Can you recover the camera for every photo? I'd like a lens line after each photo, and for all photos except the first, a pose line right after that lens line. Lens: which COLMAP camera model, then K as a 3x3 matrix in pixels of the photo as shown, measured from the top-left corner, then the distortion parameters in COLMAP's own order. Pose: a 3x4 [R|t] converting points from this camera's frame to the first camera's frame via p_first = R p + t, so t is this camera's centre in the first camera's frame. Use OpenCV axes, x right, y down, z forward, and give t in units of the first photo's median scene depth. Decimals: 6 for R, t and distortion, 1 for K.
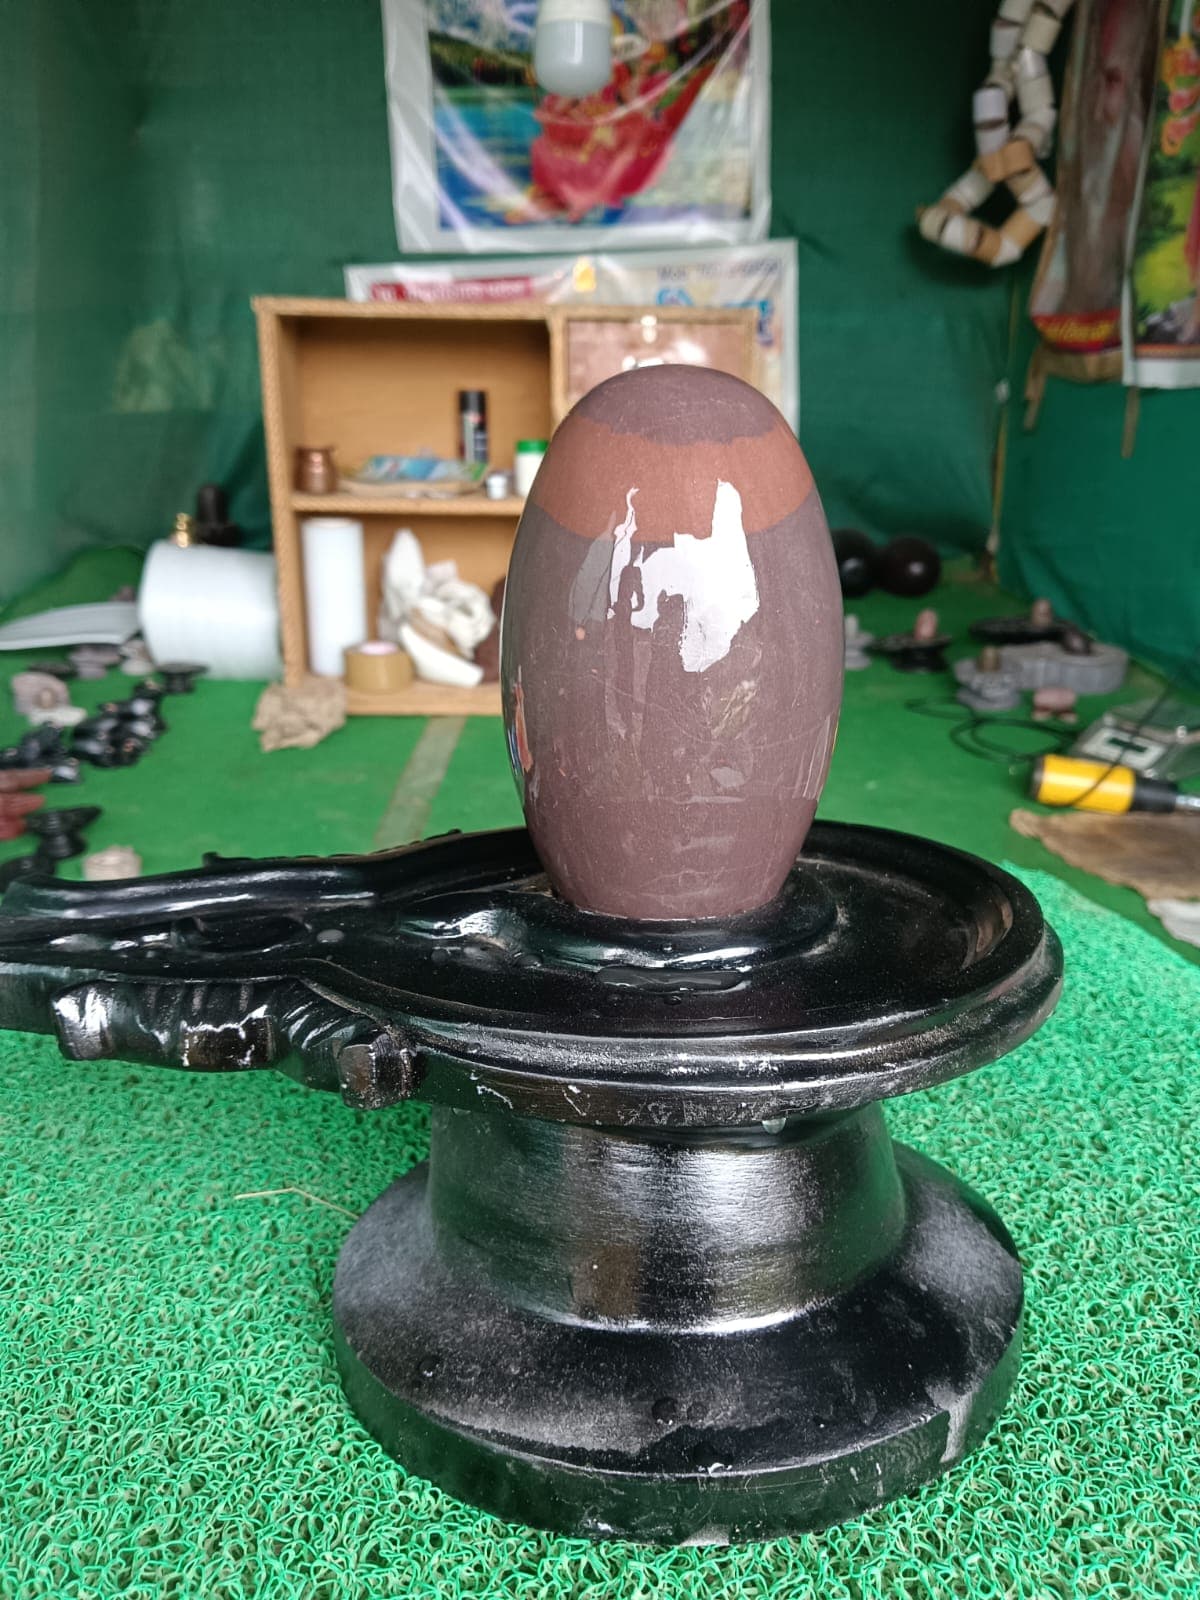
lens RADIAL K [[1278.7, 0, 598.6], [0, 1278.7, 772.1], [0, 0, 1]] dist [0.033978, -0.101693]
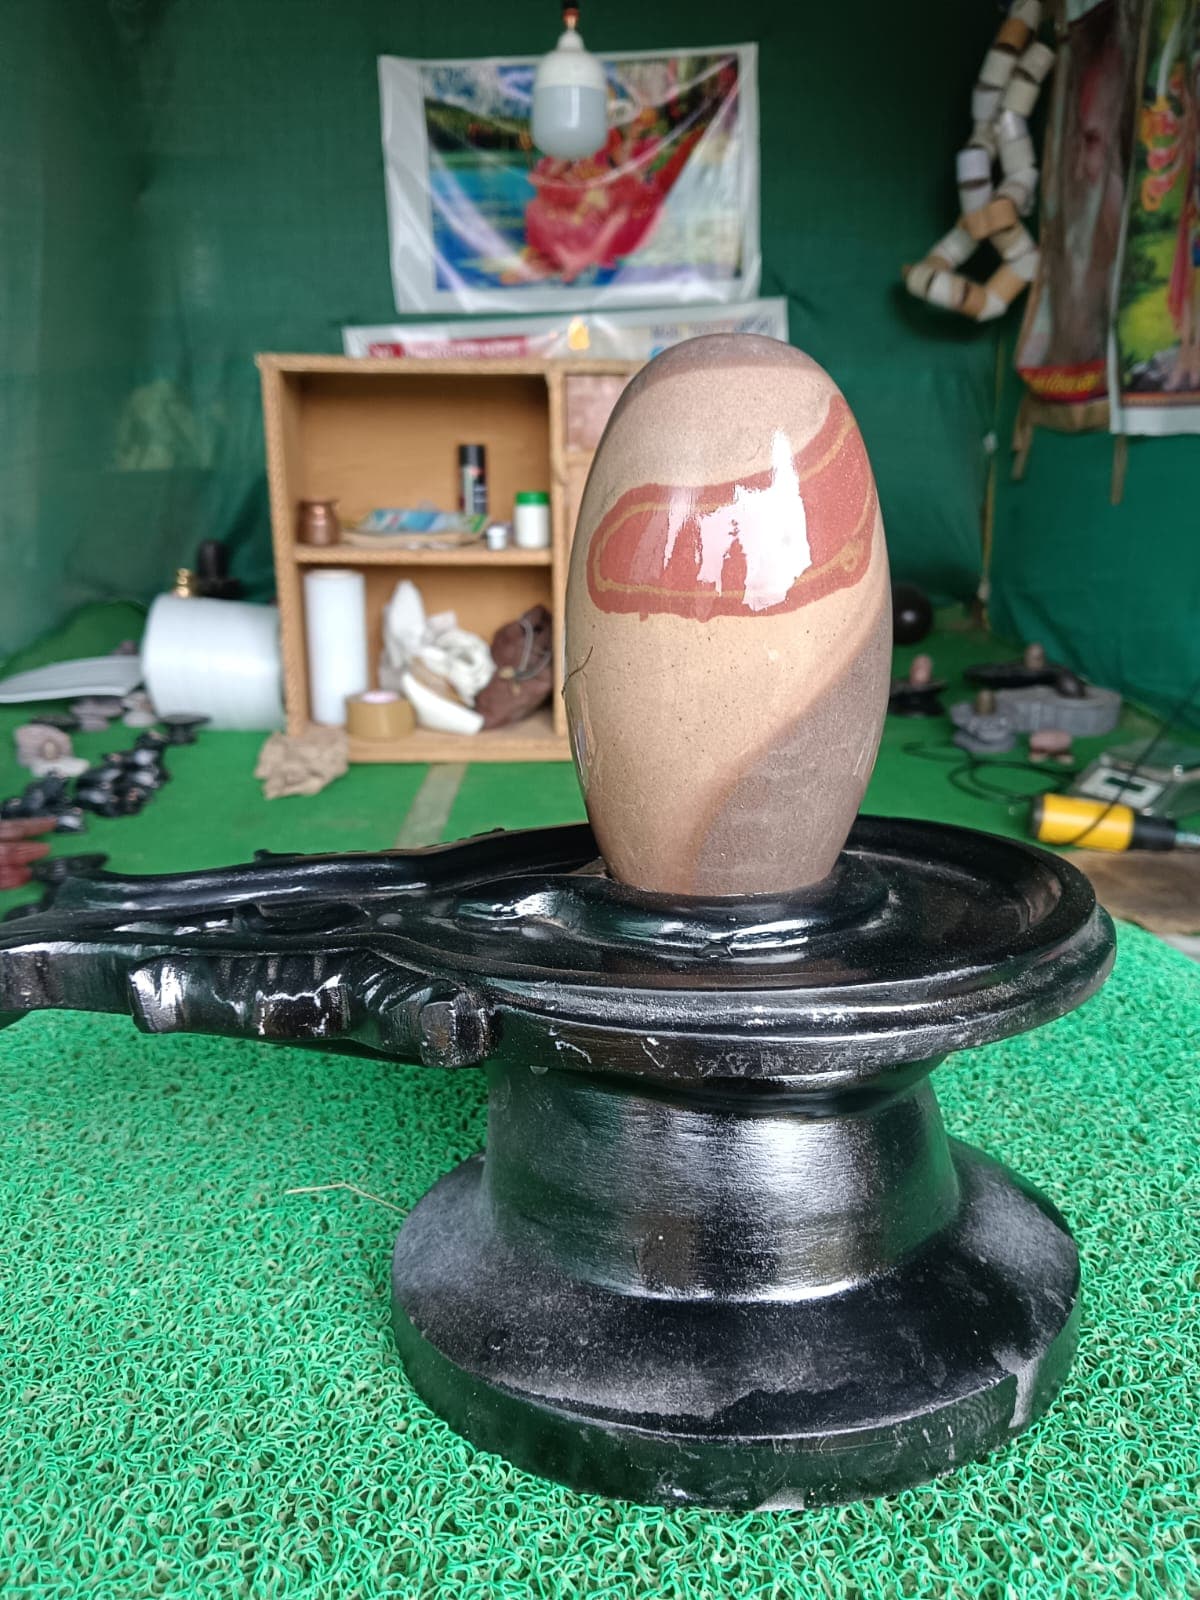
lens RADIAL K [[1273.8, 0, 598.1], [0, 1273.8, 778.1], [0, 0, 1]] dist [0.031759, -0.095287]
pose [[0.999941, -0.009483, 0.005354, -0.047268], [0.009682, 0.999213, -0.038458, 0.054823], [-0.004985, 0.038508, 0.999246, -0.015664]]
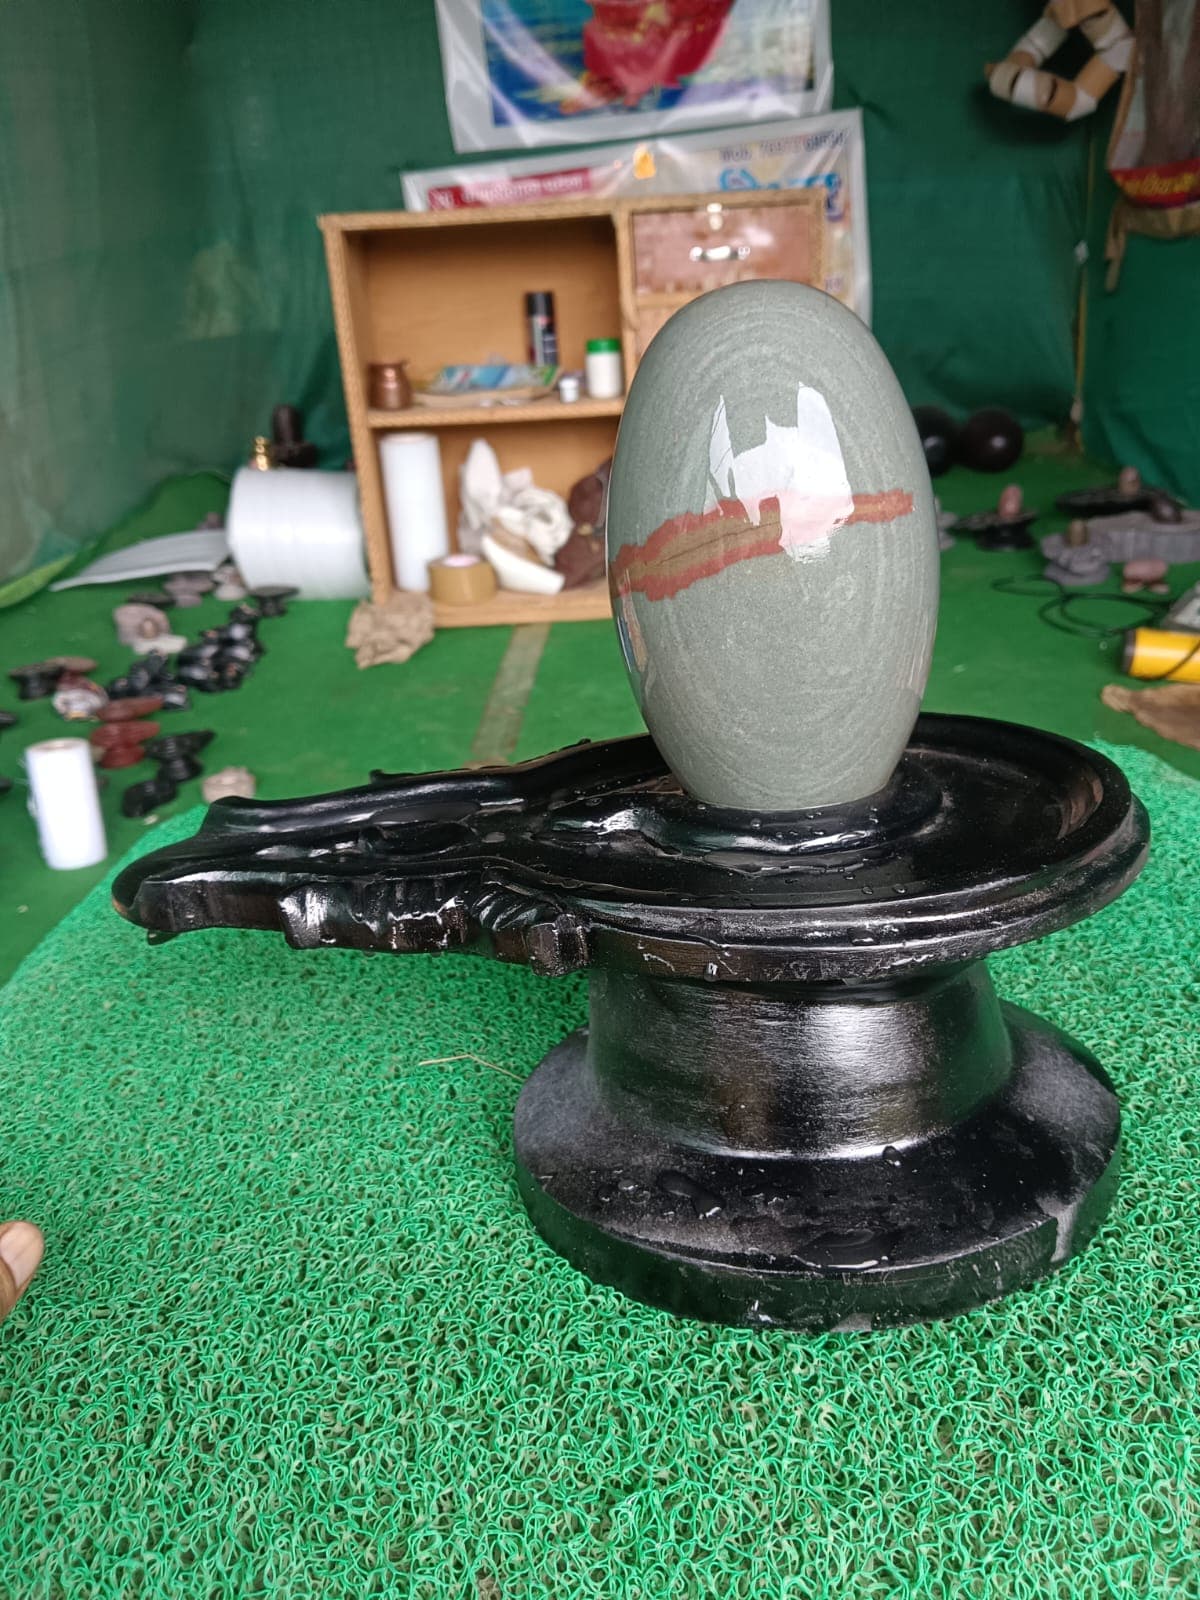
lens RADIAL K [[1273.6, 0, 597.6], [0, 1273.6, 775.3], [0, 0, 1]] dist [0.047794, -0.130952]
pose [[0.996530, -0.049277, -0.067079, -0.036669], [0.054595, 0.995307, 0.079897, -0.012410], [0.062827, -0.083282, 0.994544, -0.122528]]
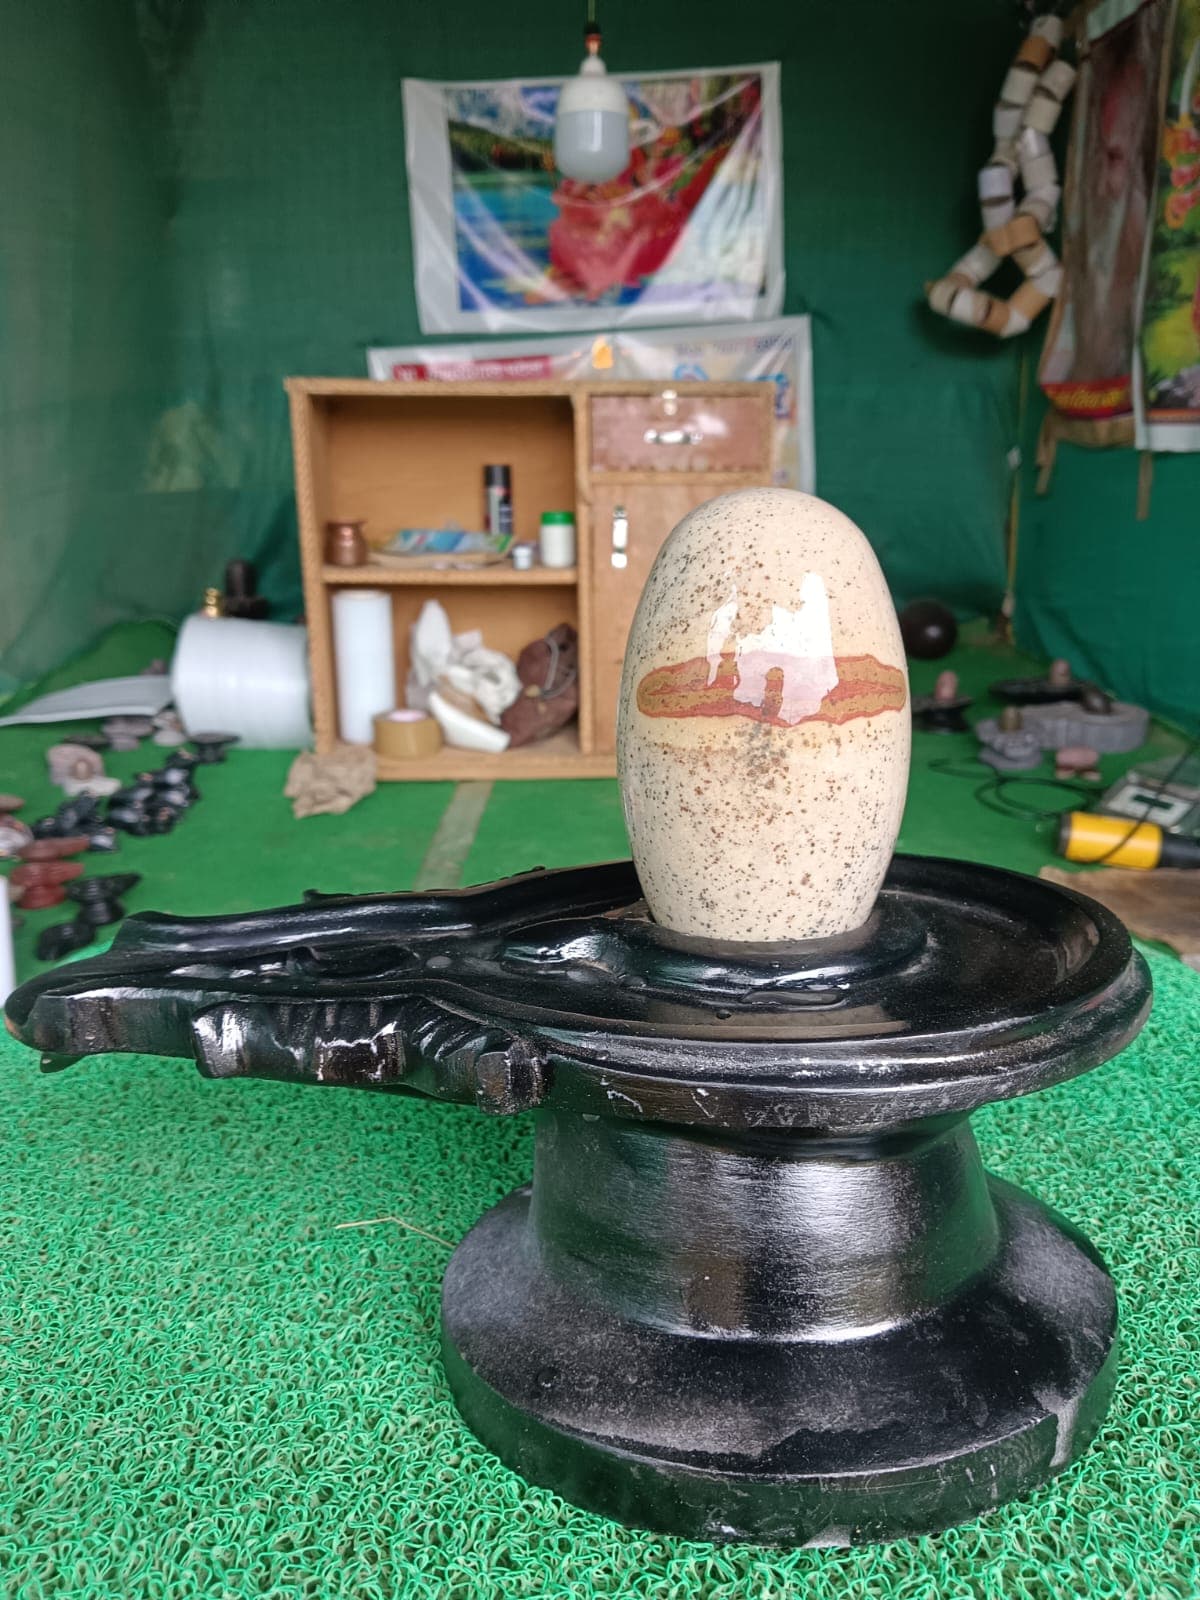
lens RADIAL K [[1272.6, 0, 597.6], [0, 1272.6, 778.7], [0, 0, 1]] dist [0.029929, -0.088614]
pose [[0.999849, -0.012017, -0.012563, -0.064124], [0.011394, 0.998753, -0.048598, 0.028744], [0.013131, 0.048448, 0.998739, -0.041561]]
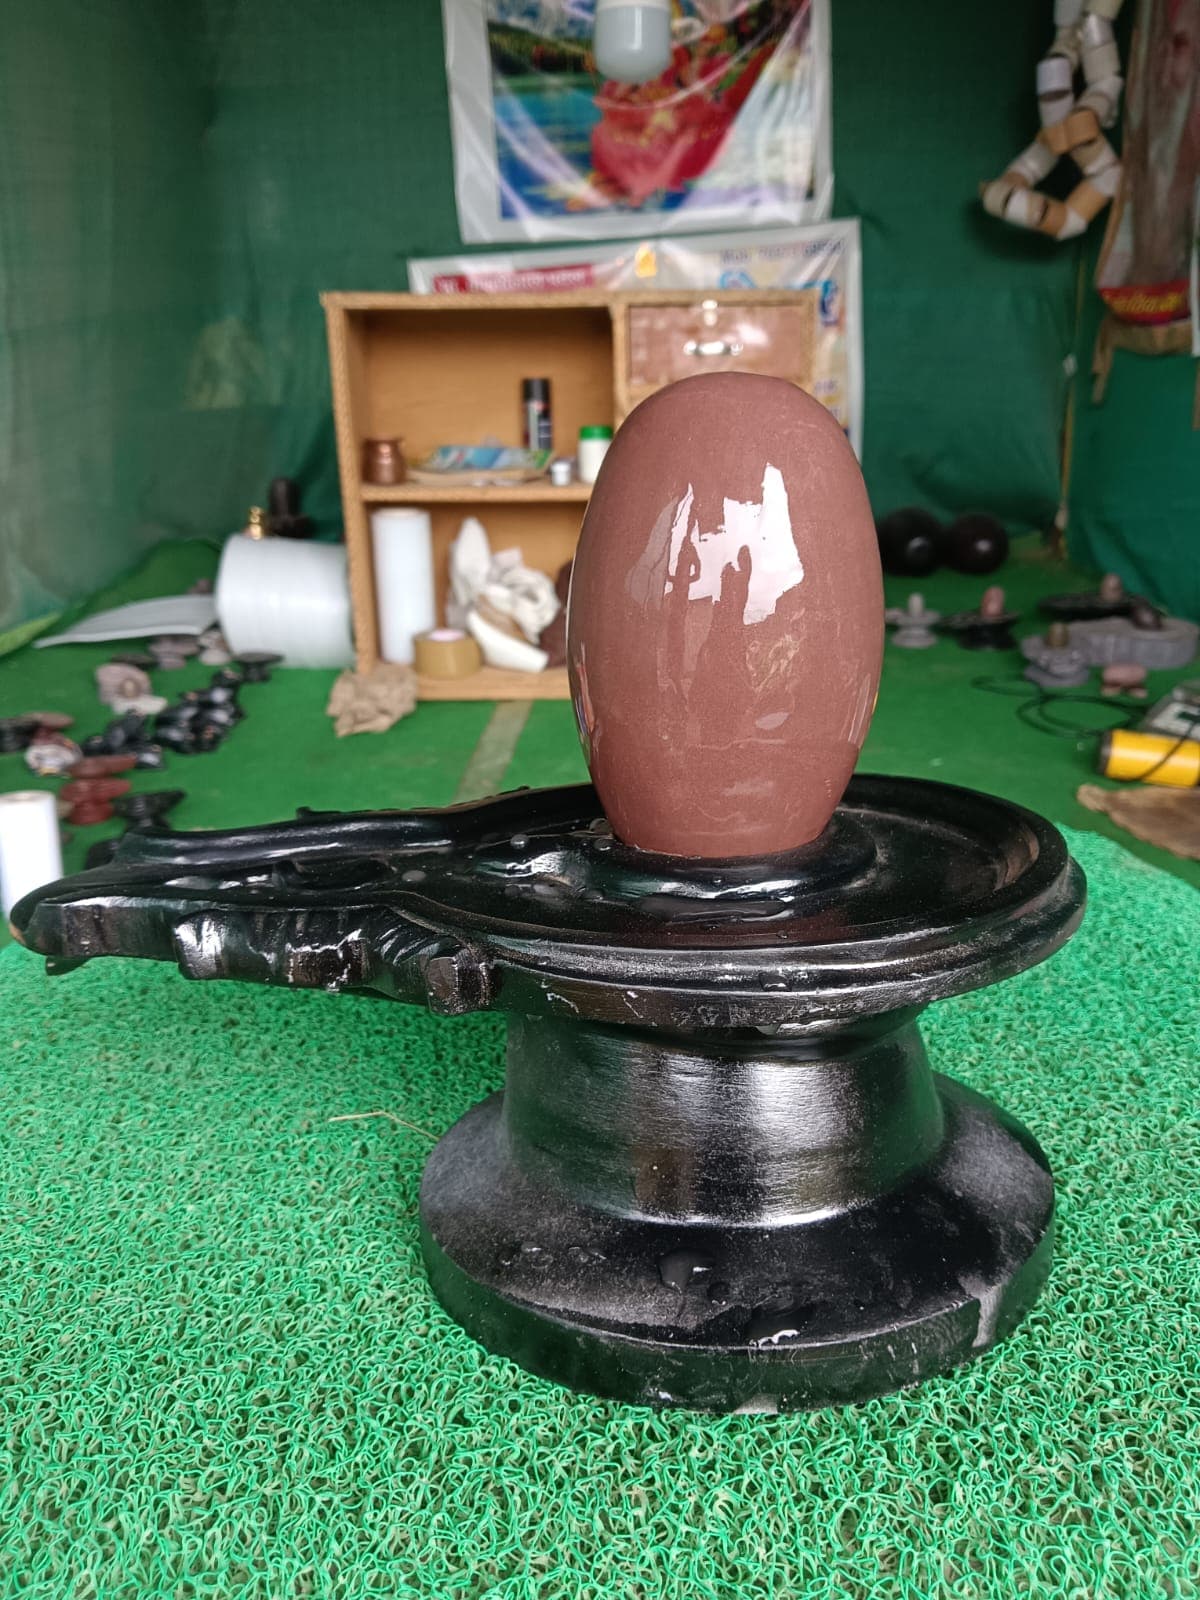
lens RADIAL K [[1273.6, 0, 597.6], [0, 1273.6, 775.3], [0, 0, 1]] dist [0.047794, -0.130952]
pose [[0.998520, -0.010181, -0.053419, 0.008876], [0.010873, 0.999860, 0.012685, 0.028782], [0.053282, -0.013248, 0.998492, -0.086693]]
